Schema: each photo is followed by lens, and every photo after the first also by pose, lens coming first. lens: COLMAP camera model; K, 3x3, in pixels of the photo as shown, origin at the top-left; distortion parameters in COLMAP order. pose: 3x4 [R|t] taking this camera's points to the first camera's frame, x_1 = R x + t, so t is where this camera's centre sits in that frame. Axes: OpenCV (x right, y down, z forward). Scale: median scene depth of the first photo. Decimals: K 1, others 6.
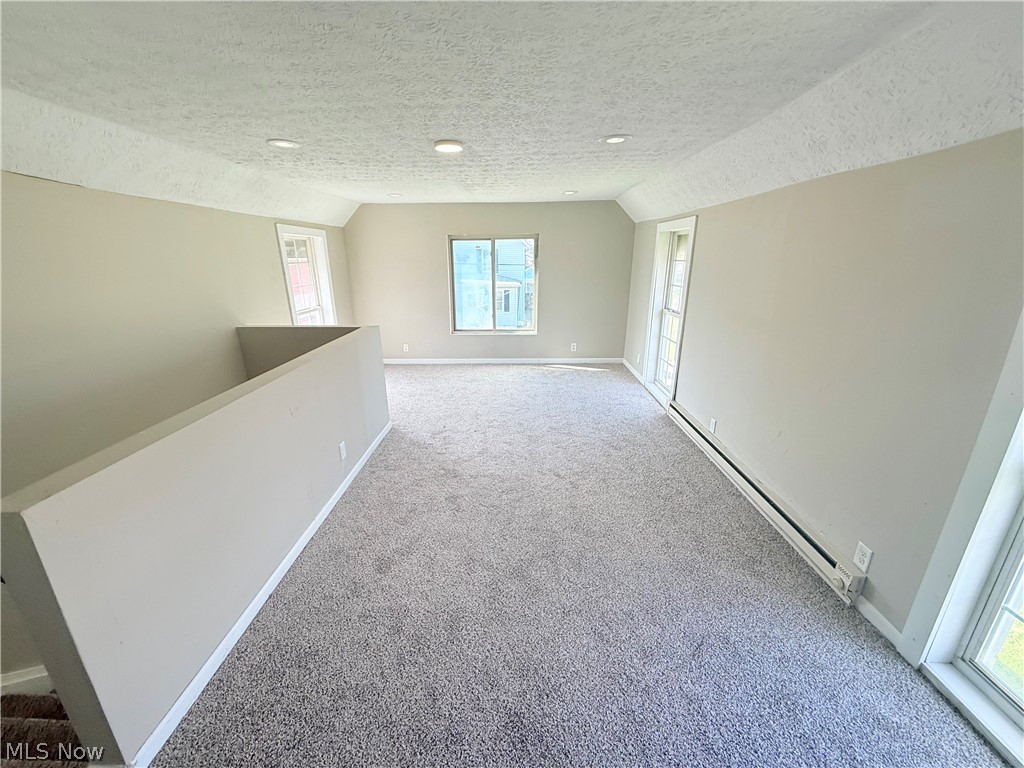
lens RADIAL K [[408.0, 0, 509.5], [0, 408.0, 384.8], [0, 0, 1]] dist [-0.002924, 0.000833]
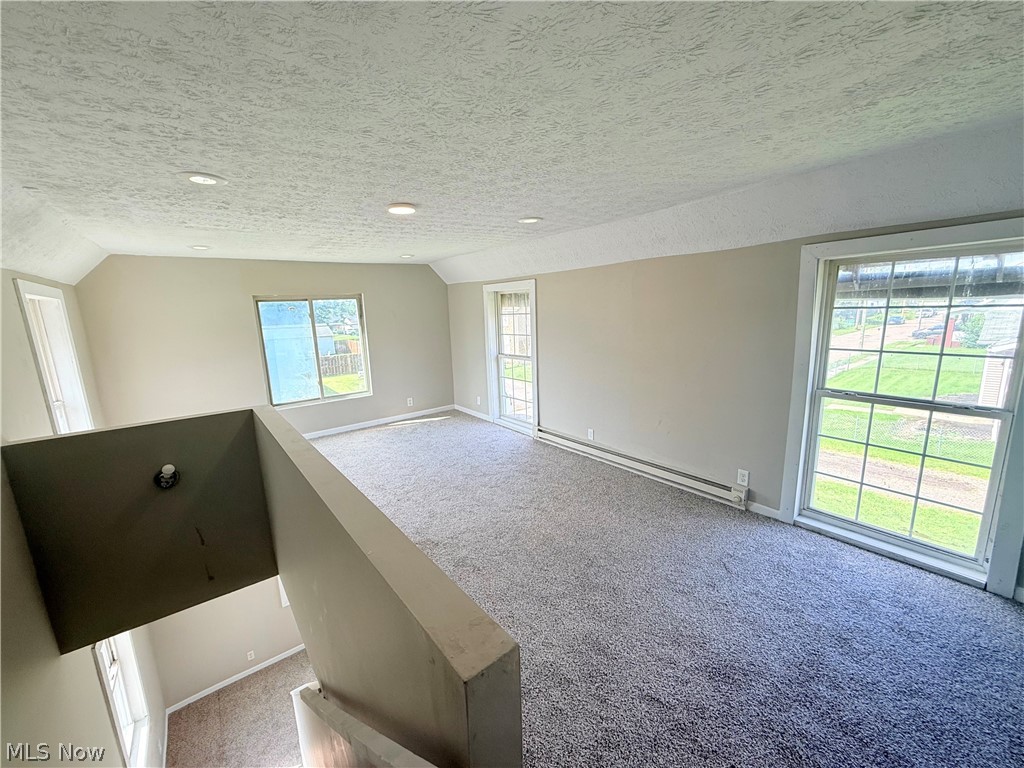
lens RADIAL K [[408.0, 0, 506.8], [0, 408.0, 385.2], [0, 0, 1]] dist [-0.002924, 0.000833]
pose [[0.781169, -0.139657, 0.608499, -0.352697], [0.221687, 0.973193, -0.061235, -0.023554], [-0.583635, 0.182731, 0.791189, 0.074220]]
